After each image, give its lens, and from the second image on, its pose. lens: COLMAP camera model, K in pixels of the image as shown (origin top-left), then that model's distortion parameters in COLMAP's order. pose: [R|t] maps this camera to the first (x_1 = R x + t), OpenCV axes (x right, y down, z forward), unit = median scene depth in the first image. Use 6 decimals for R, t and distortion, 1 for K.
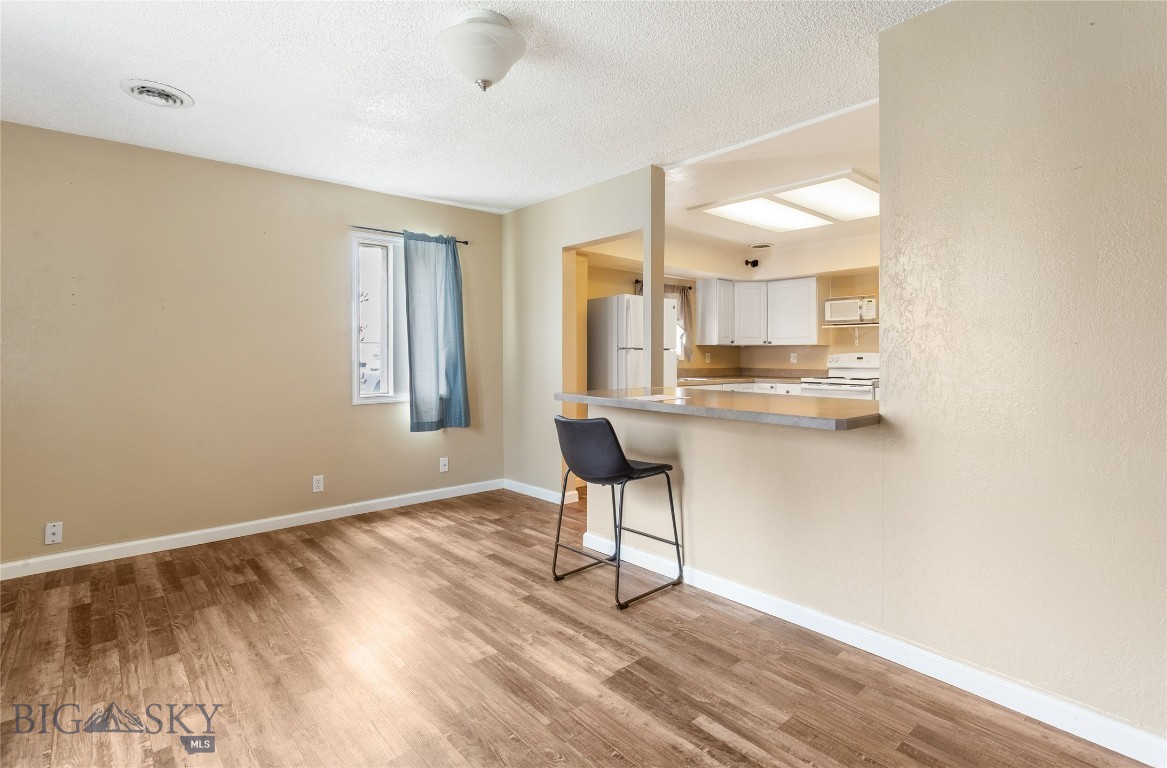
lens RADIAL K [[579.5, 0, 592.7], [0, 579.5, 349.9], [0, 0, 1]] dist [0.005257, -0.001056]
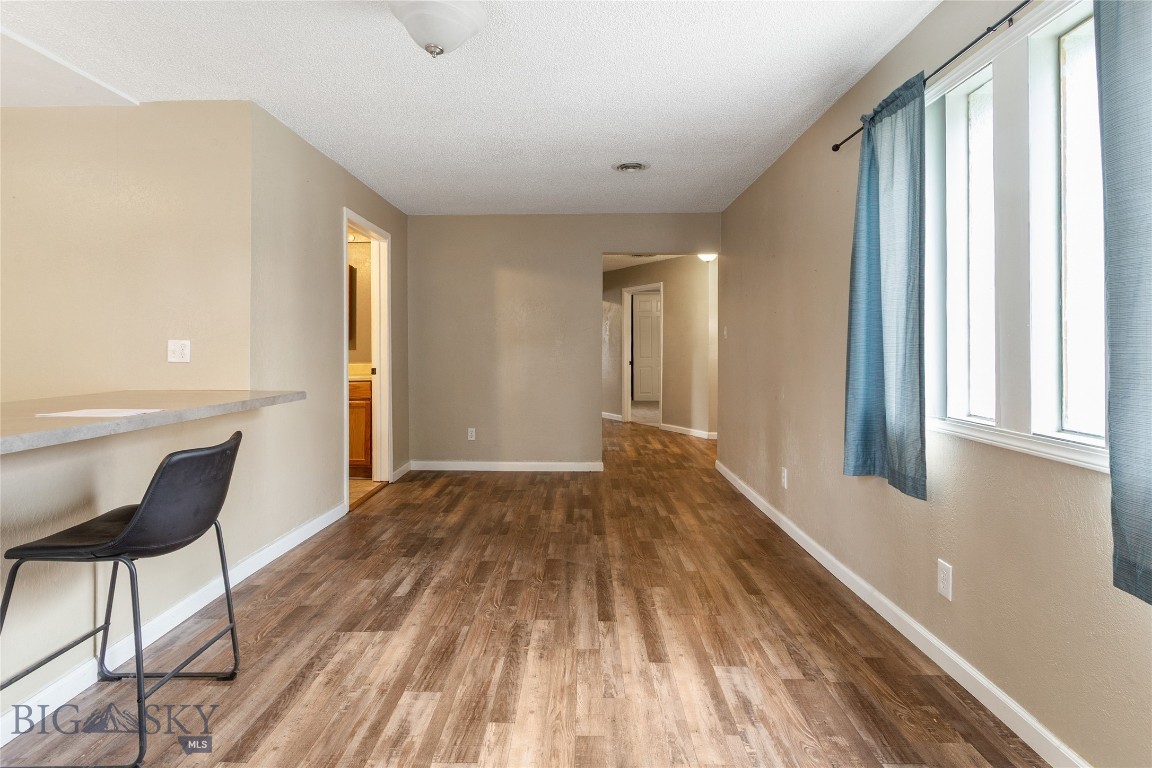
lens RADIAL K [[613.2, 0, 569.2], [0, 613.2, 339.3], [0, 0, 1]] dist [0.003311, 0.006143]
pose [[-0.732782, 0.006943, 0.680428, -0.706832], [-0.003717, 0.999892, -0.014207, 0.009255], [-0.680453, -0.012940, -0.732677, 1.105683]]
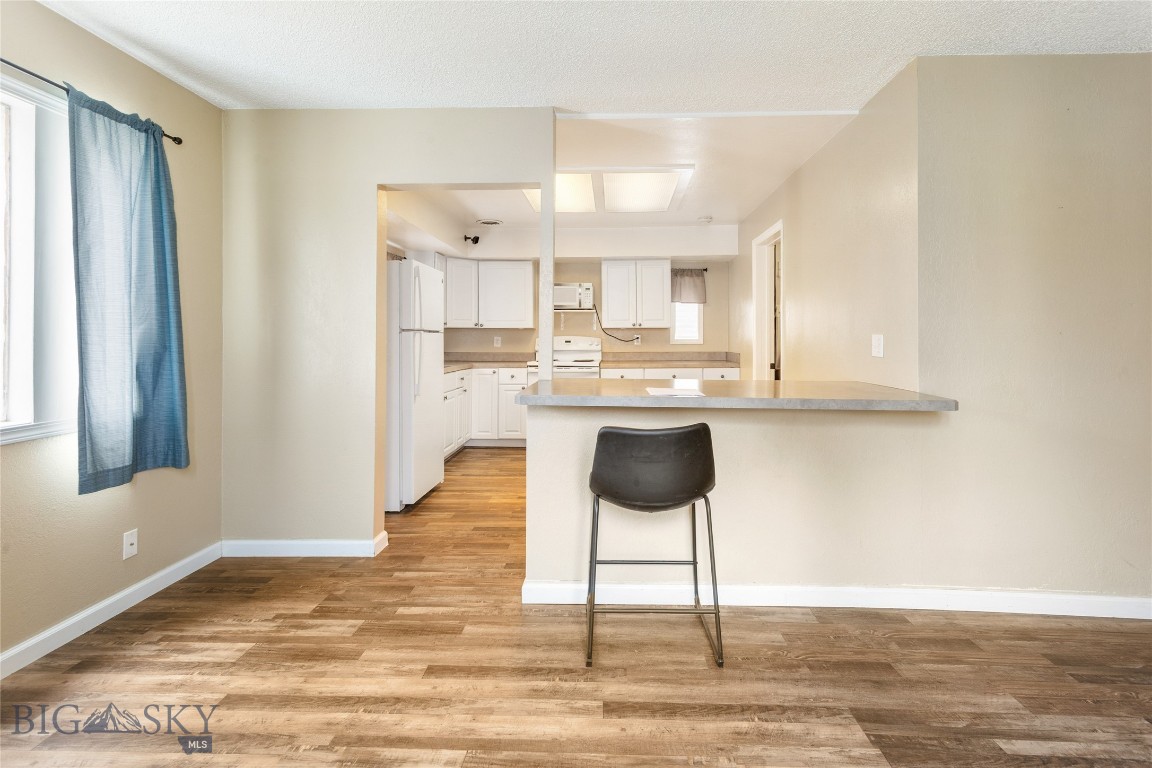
lens RADIAL K [[572.0, 0, 583.0], [0, 572.0, 323.4], [0, 0, 1]] dist [0.005257, -0.001056]
pose [[0.689820, 0.019260, 0.723724, -0.545643], [-0.005797, 0.999761, -0.021080, 0.006316], [-0.723957, 0.010346, 0.689767, 0.511206]]
